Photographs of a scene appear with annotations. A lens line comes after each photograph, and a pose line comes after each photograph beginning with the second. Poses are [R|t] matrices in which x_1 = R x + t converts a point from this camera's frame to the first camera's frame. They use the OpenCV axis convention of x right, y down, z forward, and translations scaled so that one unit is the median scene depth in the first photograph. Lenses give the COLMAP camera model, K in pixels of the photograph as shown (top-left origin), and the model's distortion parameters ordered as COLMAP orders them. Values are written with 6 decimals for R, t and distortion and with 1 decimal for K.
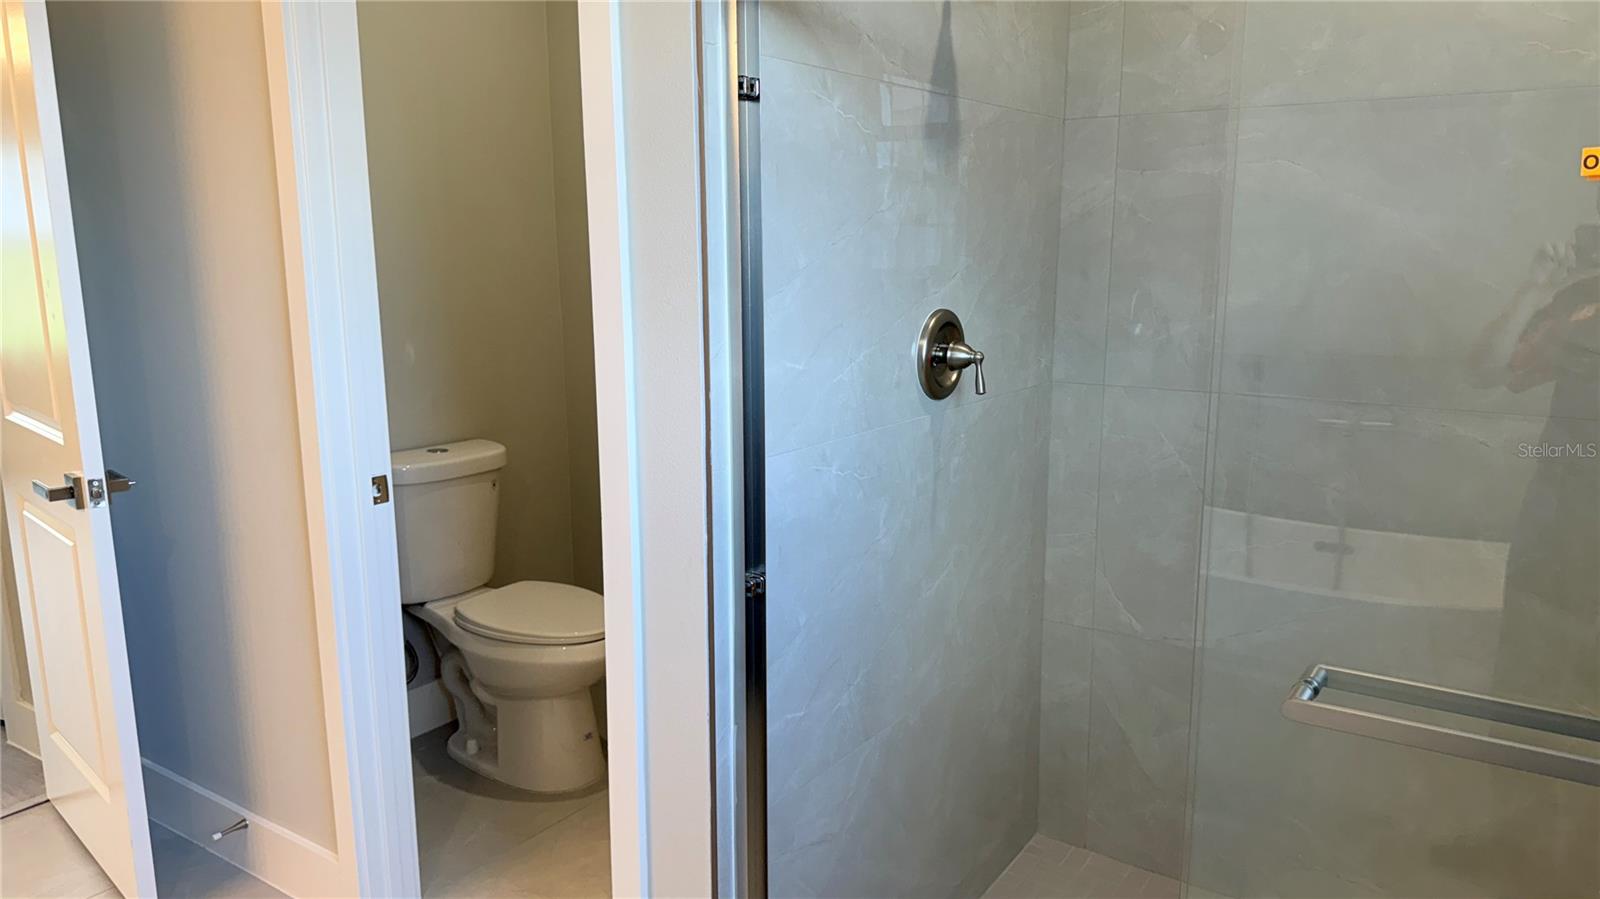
lens RADIAL K [[1133.9, 0, 800.0], [0, 1133.9, 449.5], [0, 0, 1]] dist [0.141872, -0.269519]
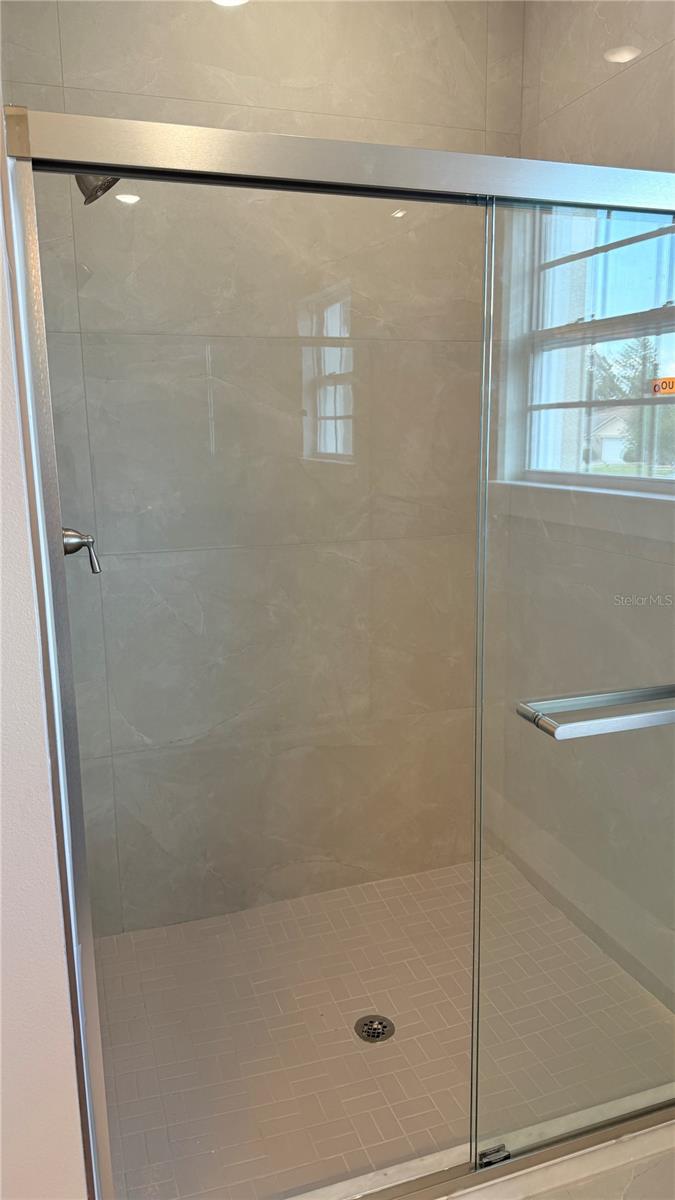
lens RADIAL K [[850.4, 0, 337.5], [0, 850.4, 600.0], [0, 0, 1]] dist [0.141872, -0.269519]
pose [[0.585304, -0.165358, 0.793773, -0.337544], [0.161563, 0.983136, 0.085675, -0.050420], [-0.794554, 0.078099, 0.602149, 0.272897]]
